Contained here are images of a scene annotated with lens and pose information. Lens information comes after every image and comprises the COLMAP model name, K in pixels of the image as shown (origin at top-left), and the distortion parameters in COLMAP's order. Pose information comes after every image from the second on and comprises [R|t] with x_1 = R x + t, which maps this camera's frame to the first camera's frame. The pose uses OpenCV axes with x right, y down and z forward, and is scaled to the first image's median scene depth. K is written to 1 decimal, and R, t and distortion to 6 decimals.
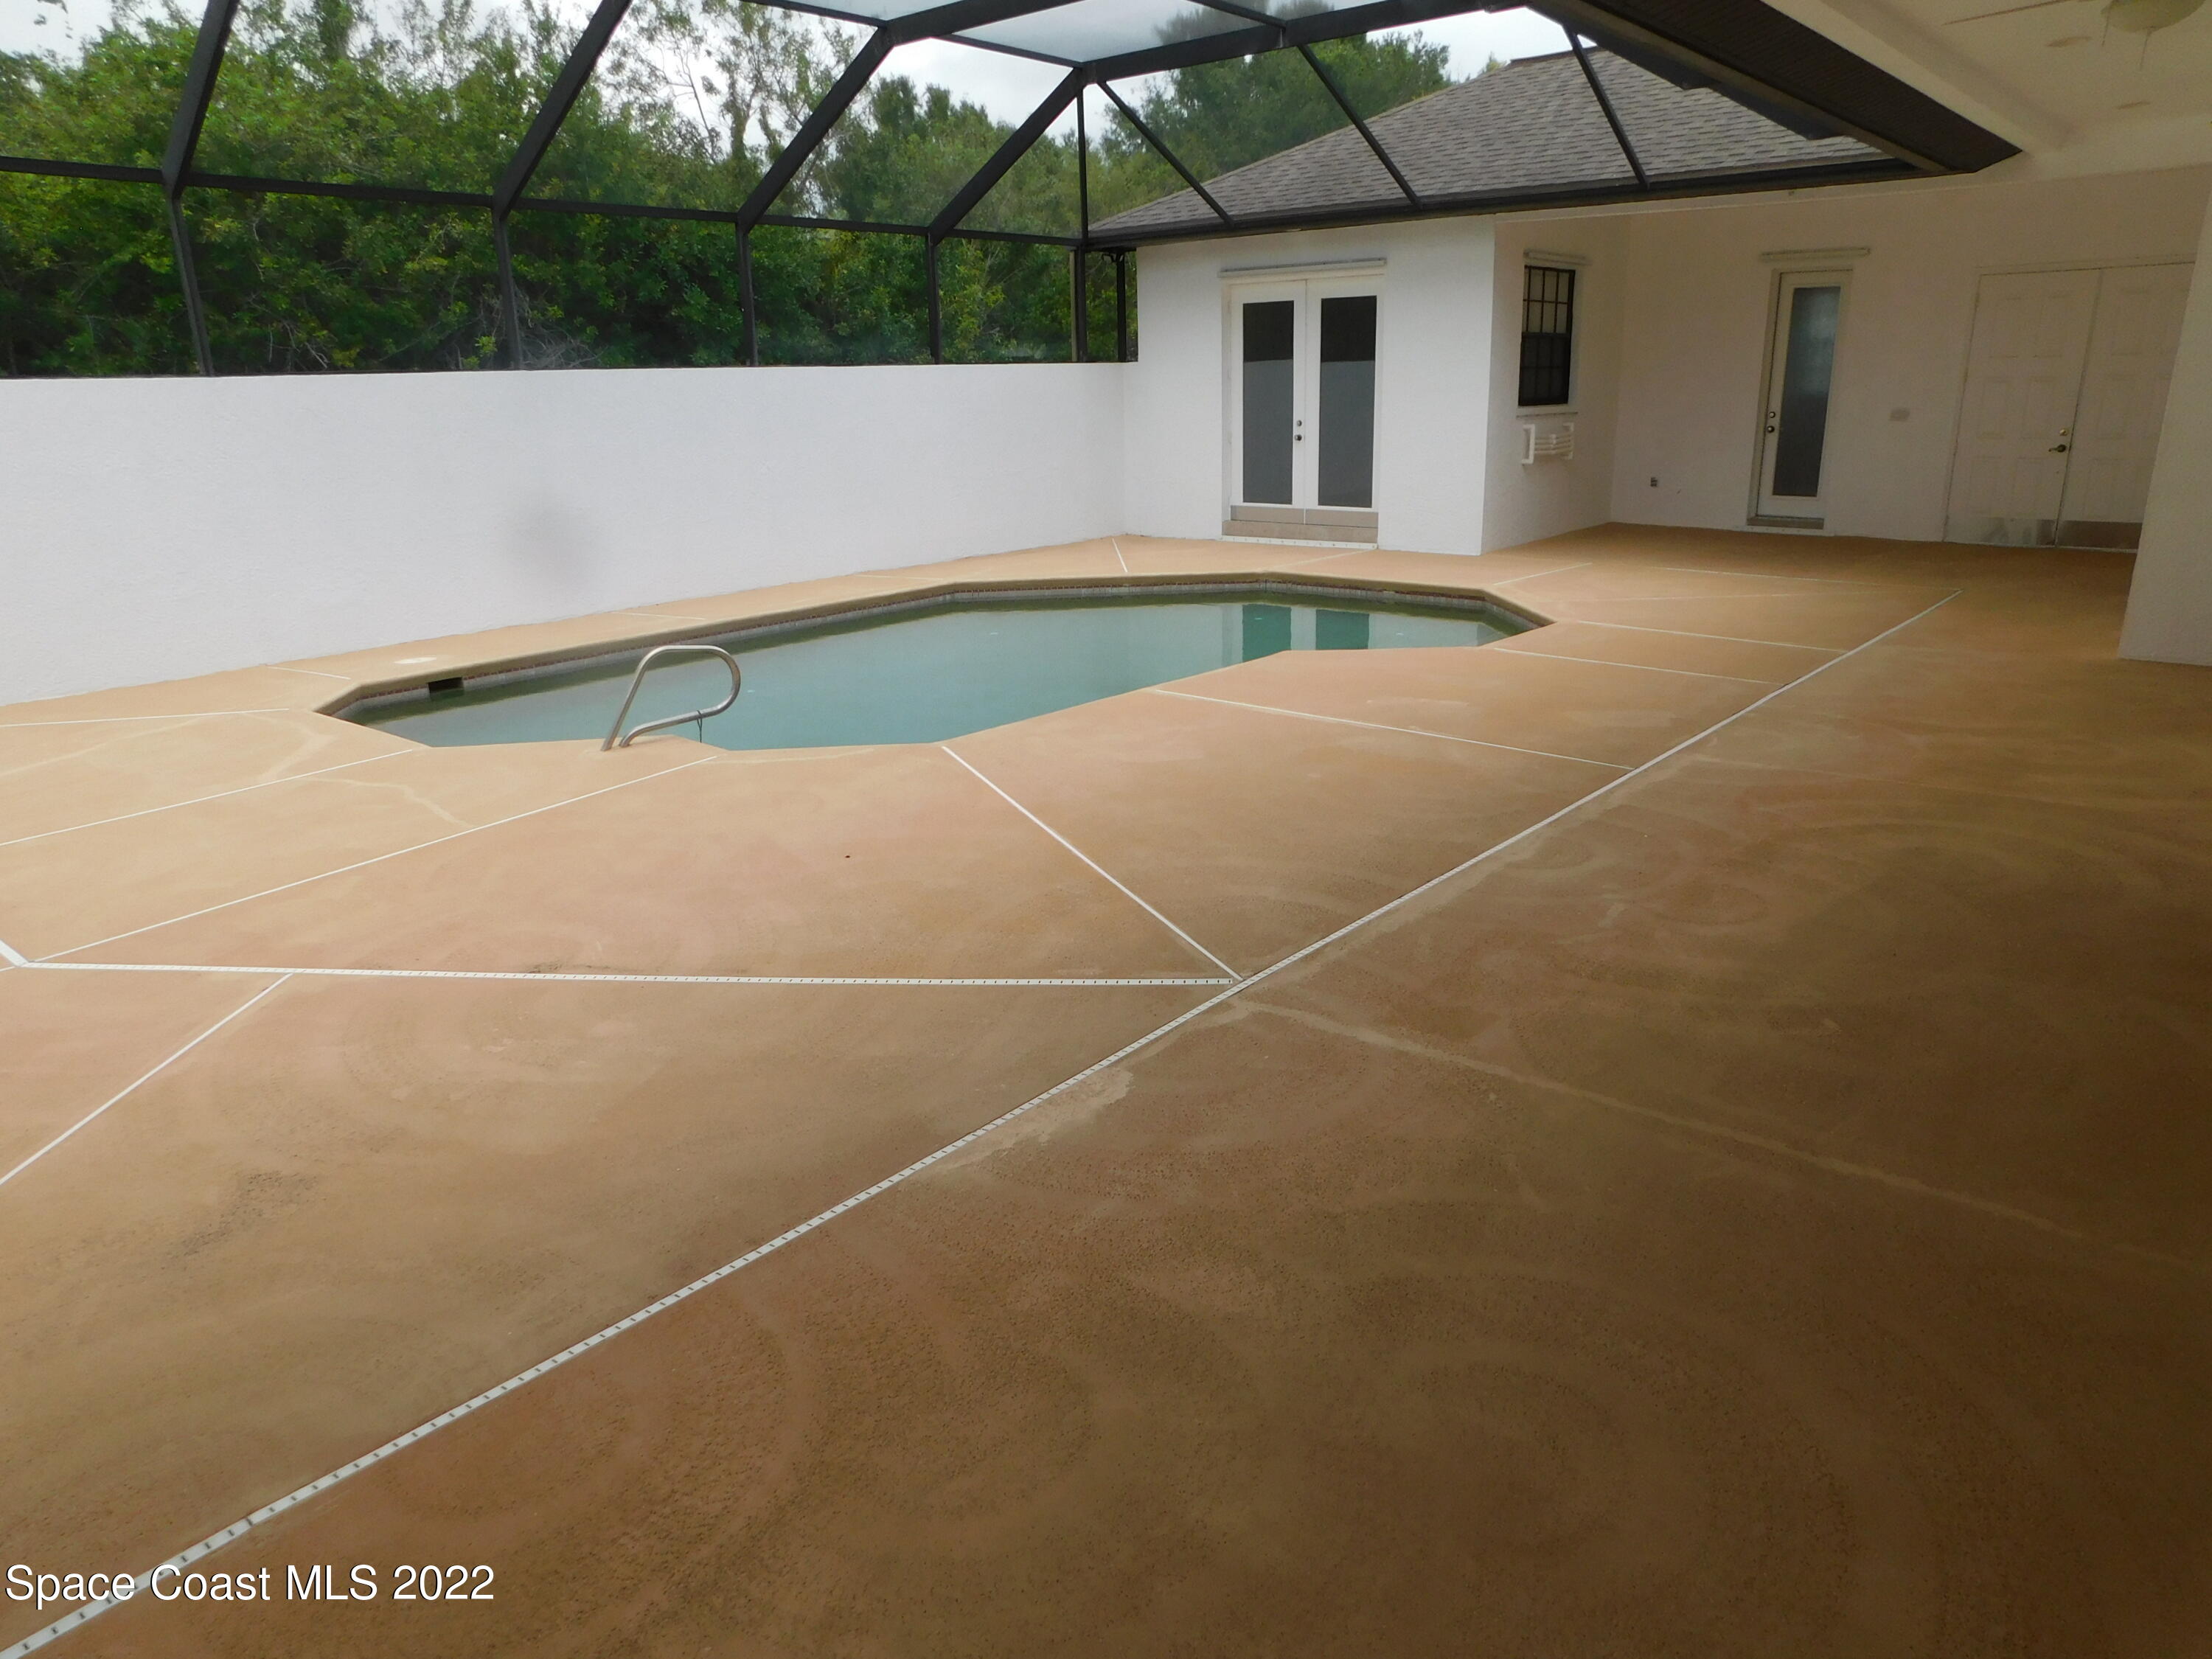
lens RADIAL K [[1461.5, 0, 1107.2], [0, 1461.5, 817.5], [0, 0, 1]] dist [-0.060486, 0.028536]
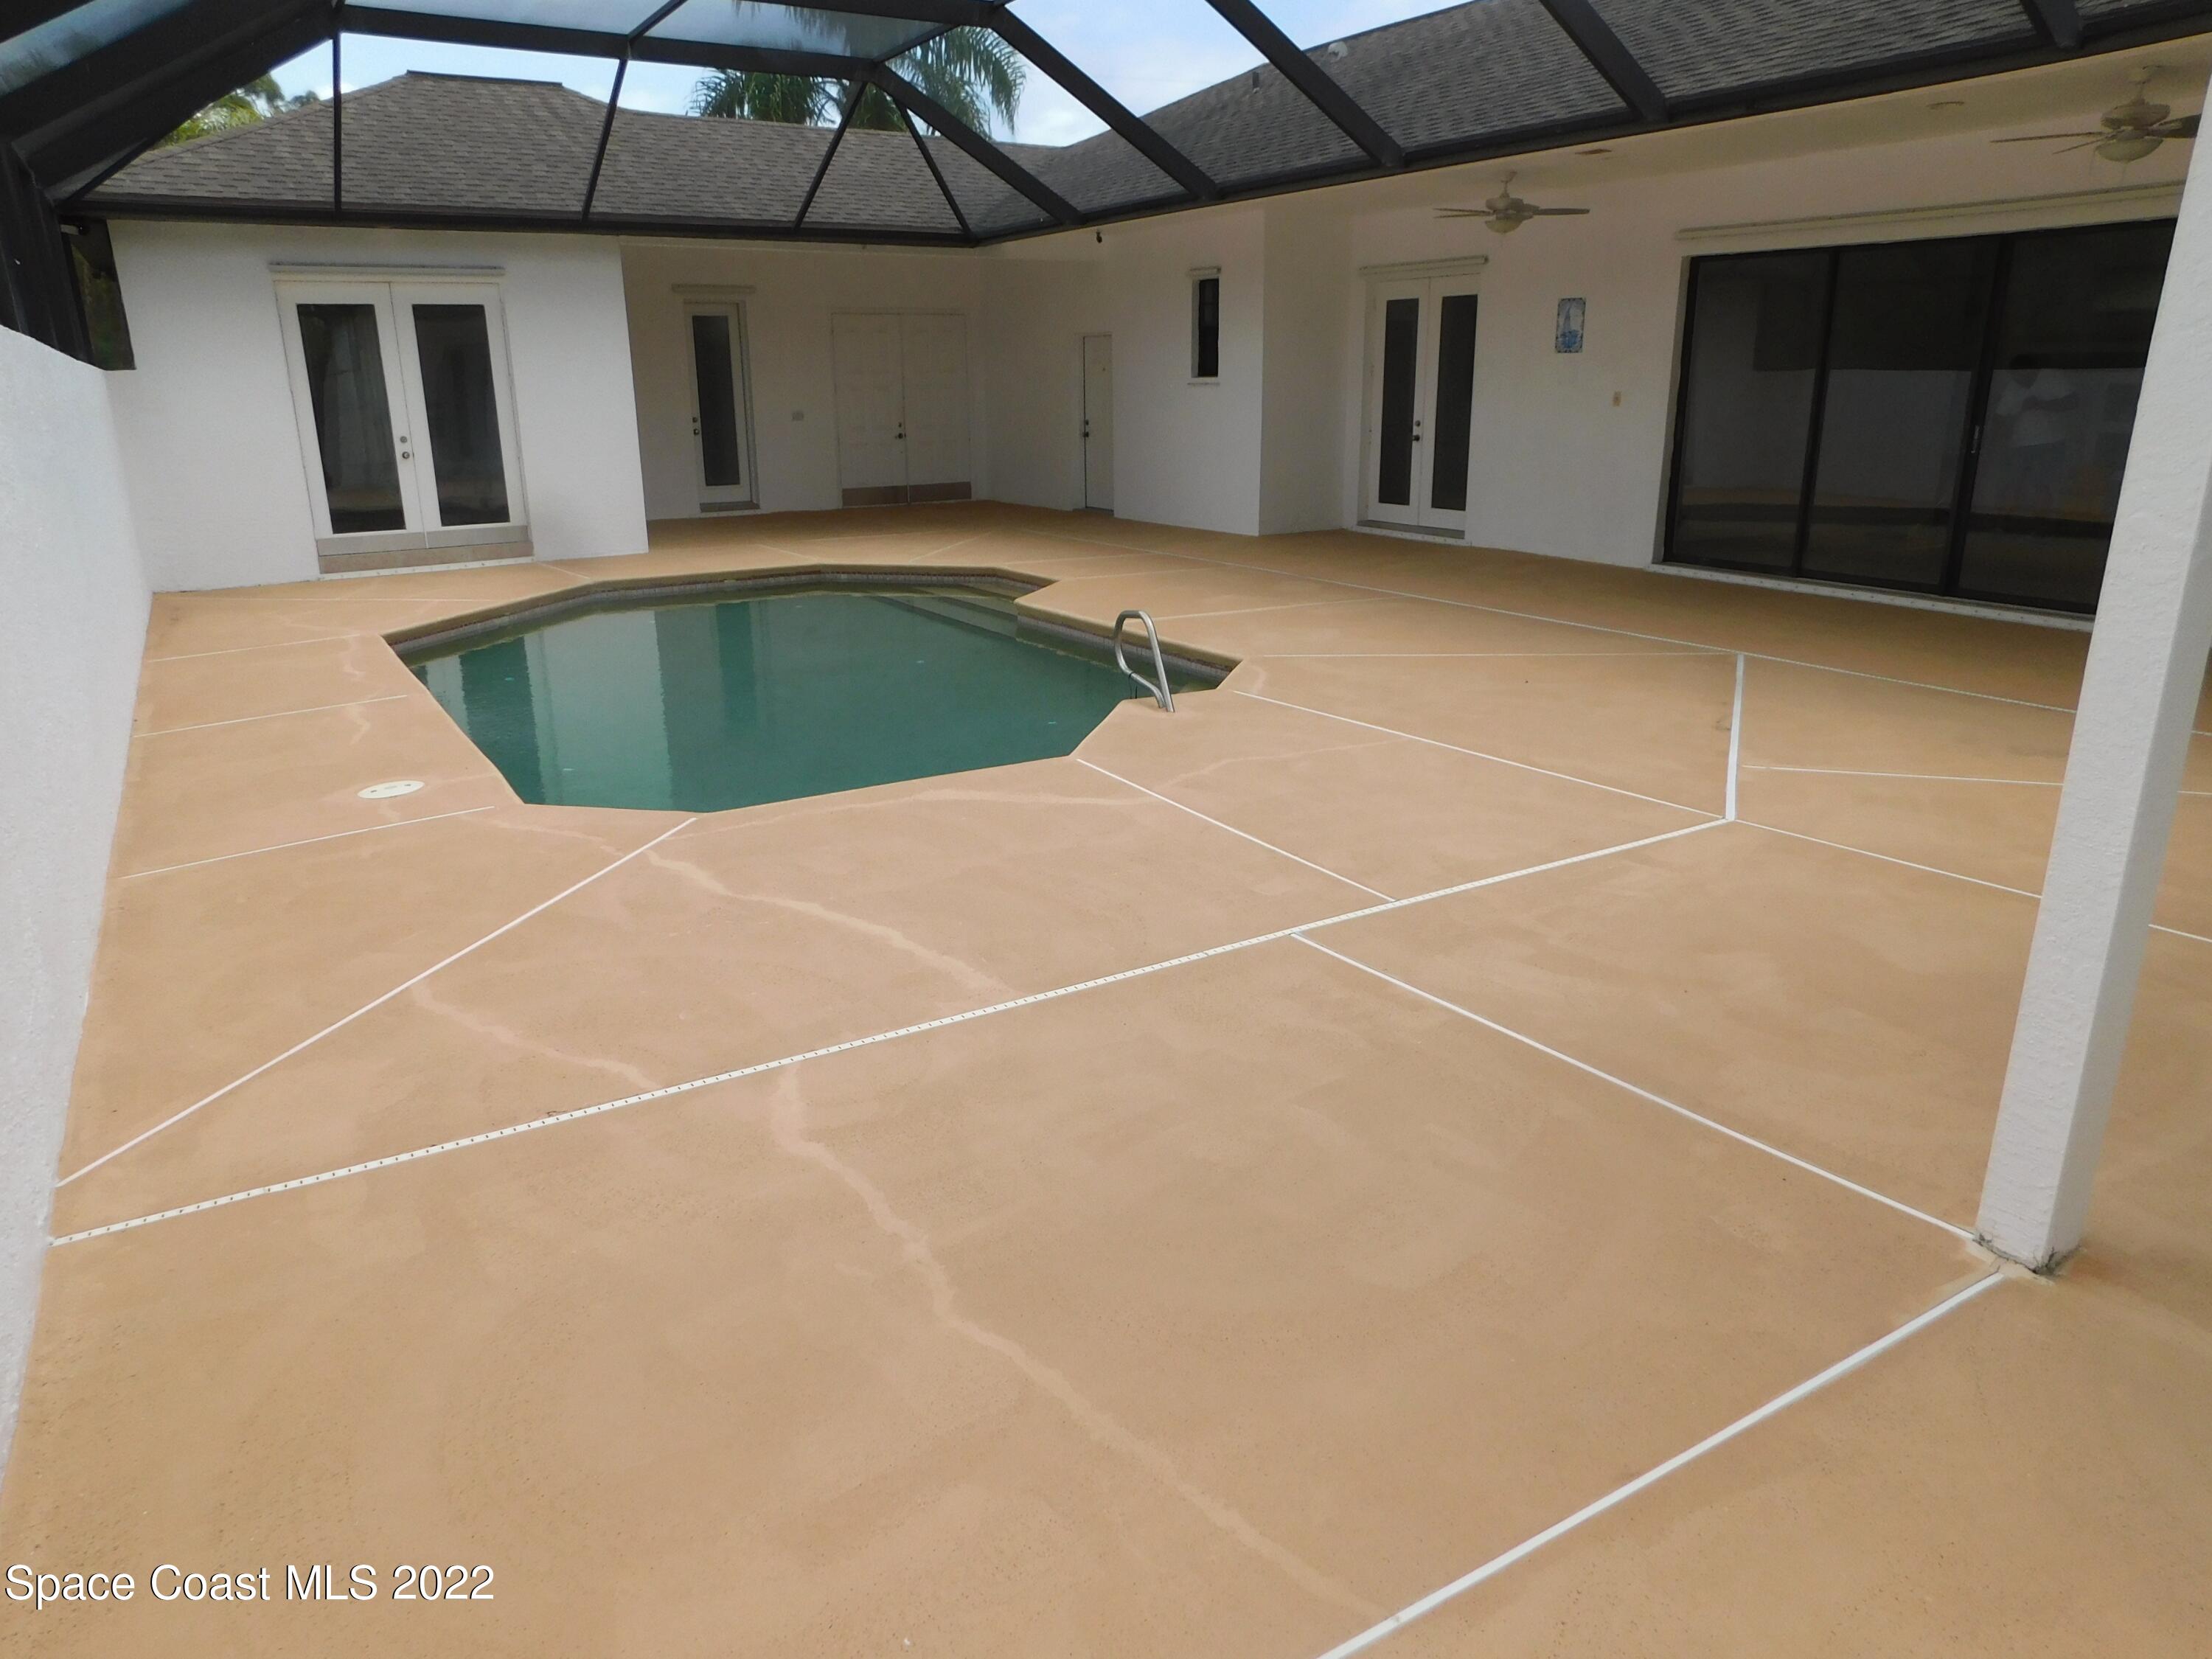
lens RADIAL K [[1461.5, 0, 1116.3], [0, 1461.5, 826.4], [0, 0, 1]] dist [-0.060486, 0.028536]
pose [[0.305247, -0.261631, 0.915627, -0.639642], [0.277451, 0.944236, 0.177310, -0.079133], [-0.910958, 0.199918, 0.360815, 0.321554]]
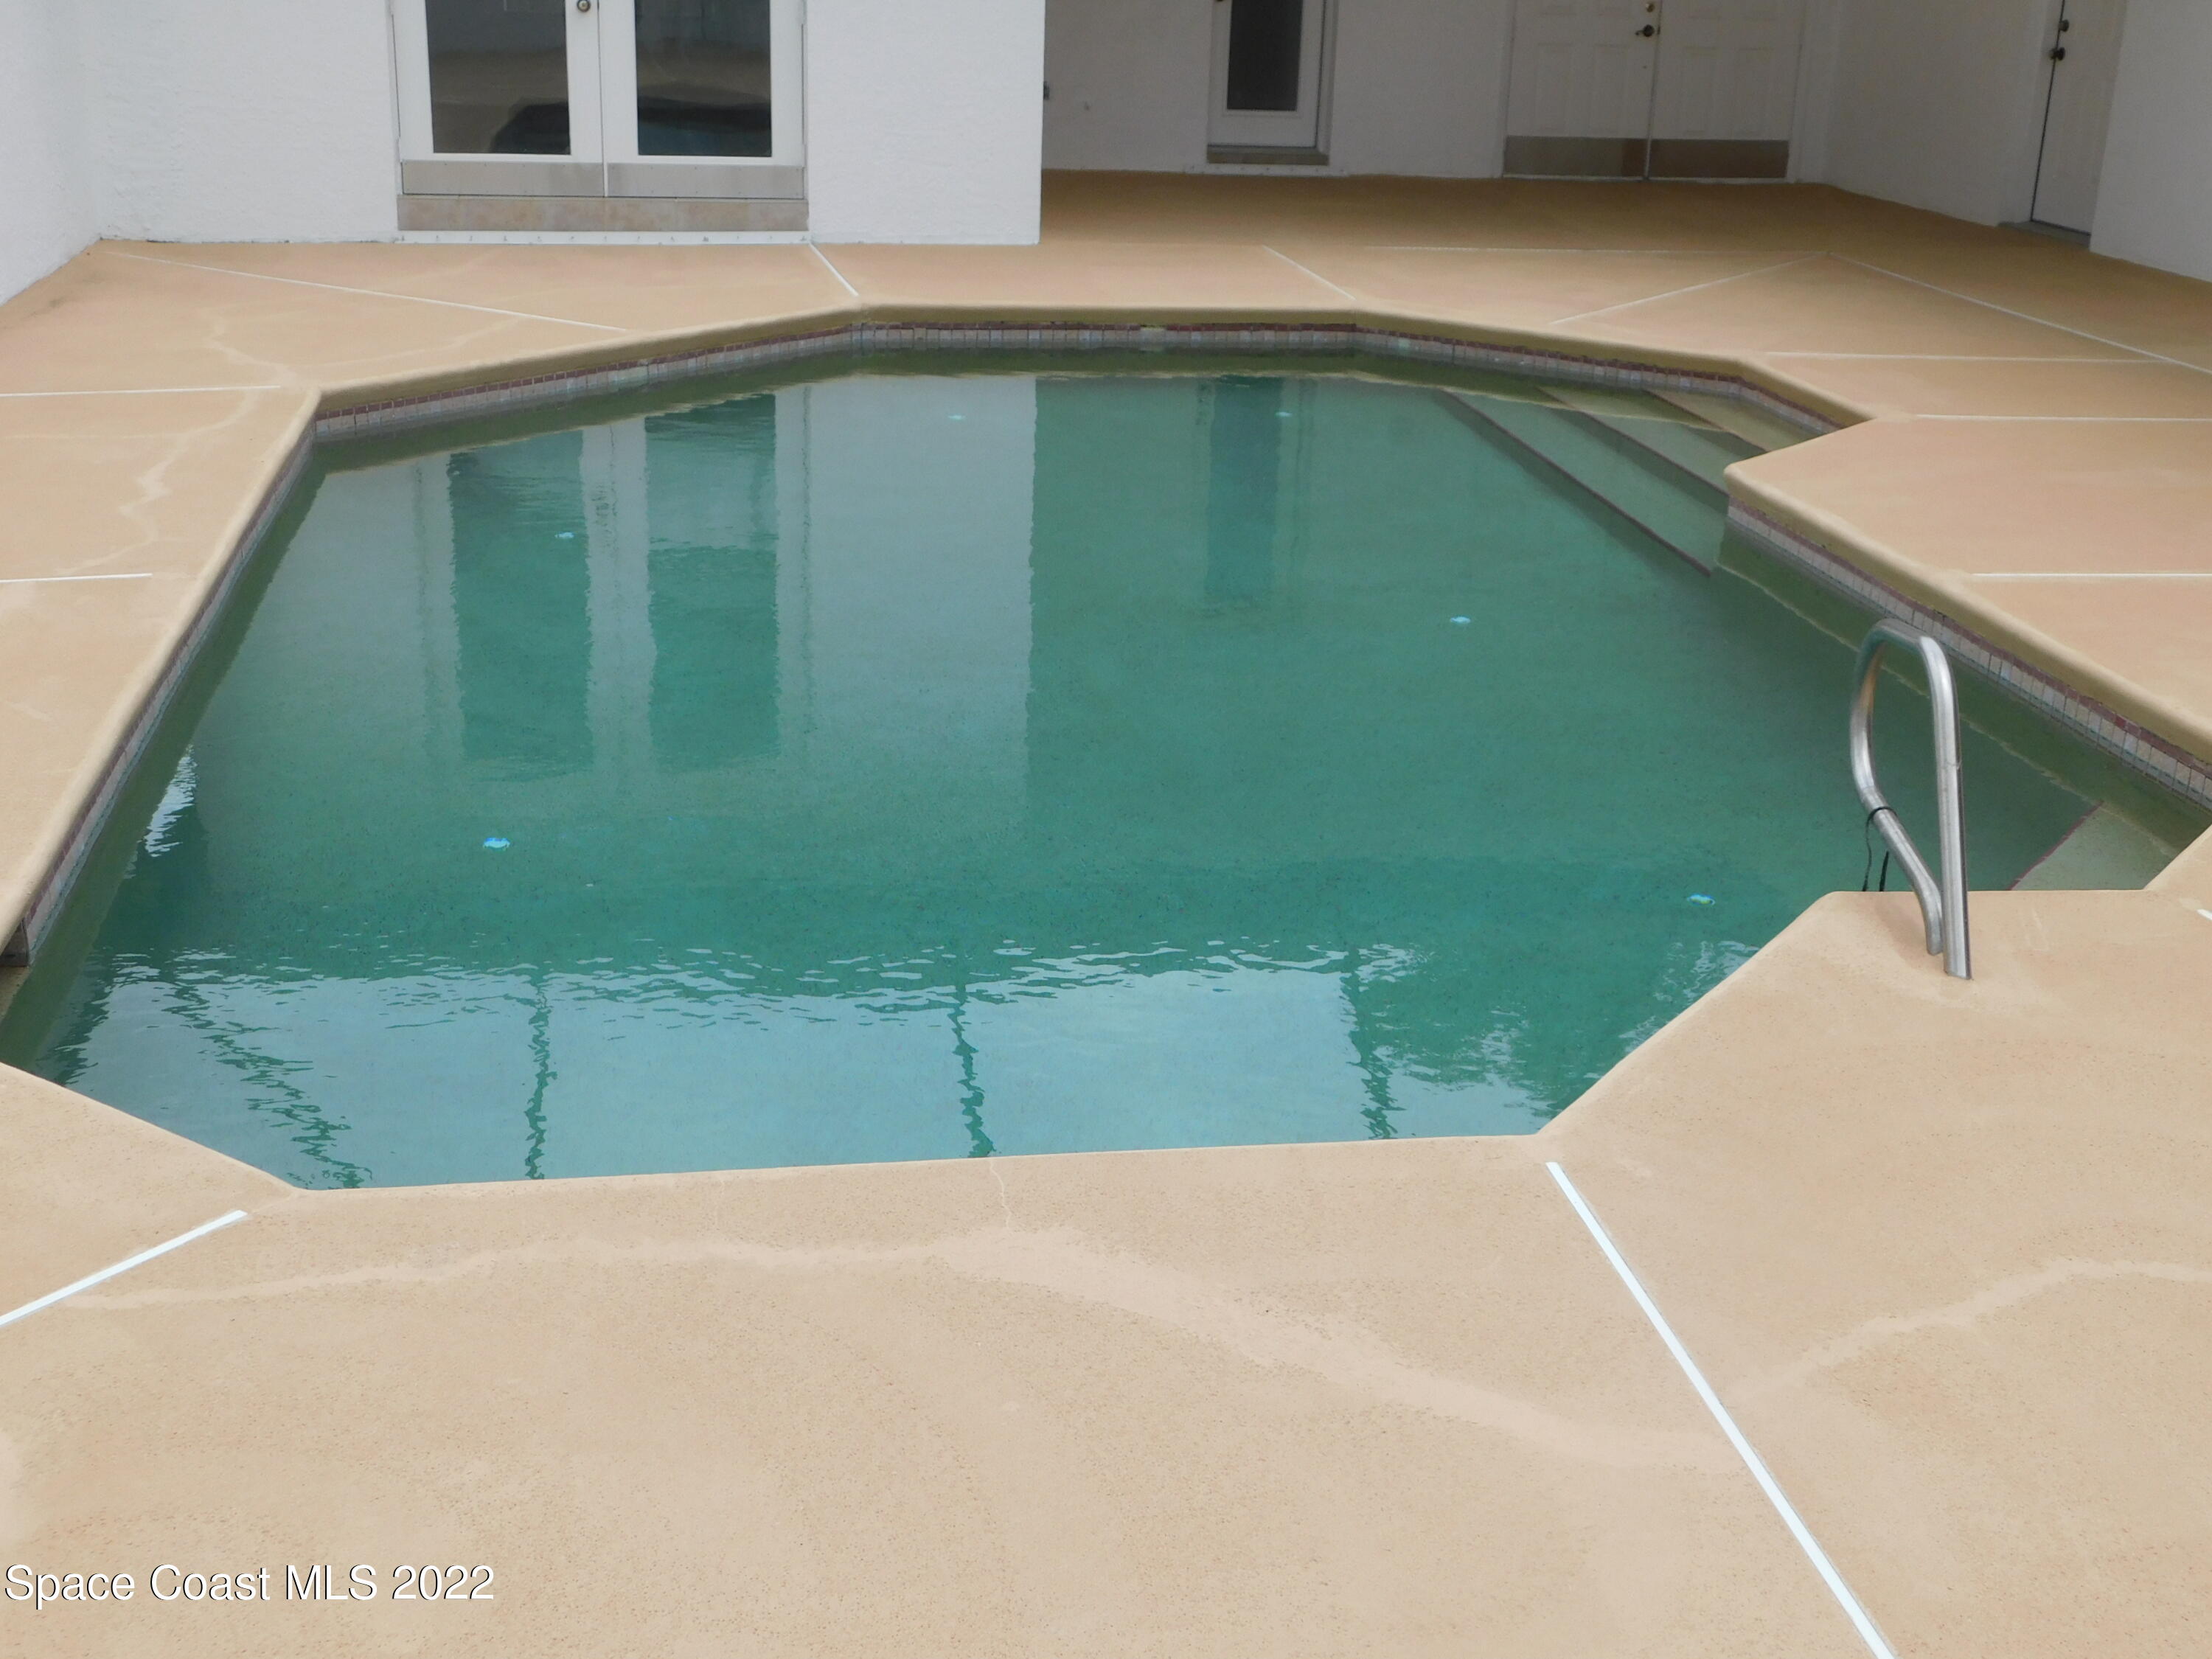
lens RADIAL K [[2594.8, 0, 1130.2], [0, 2594.8, 847.5], [0, 0, 1]] dist [0.001675, 0.000000]
pose [[0.636171, -0.223584, 0.738442, -0.429456], [0.177299, 0.973842, 0.142114, -0.092085], [-0.750900, 0.040516, 0.659172, 0.357689]]
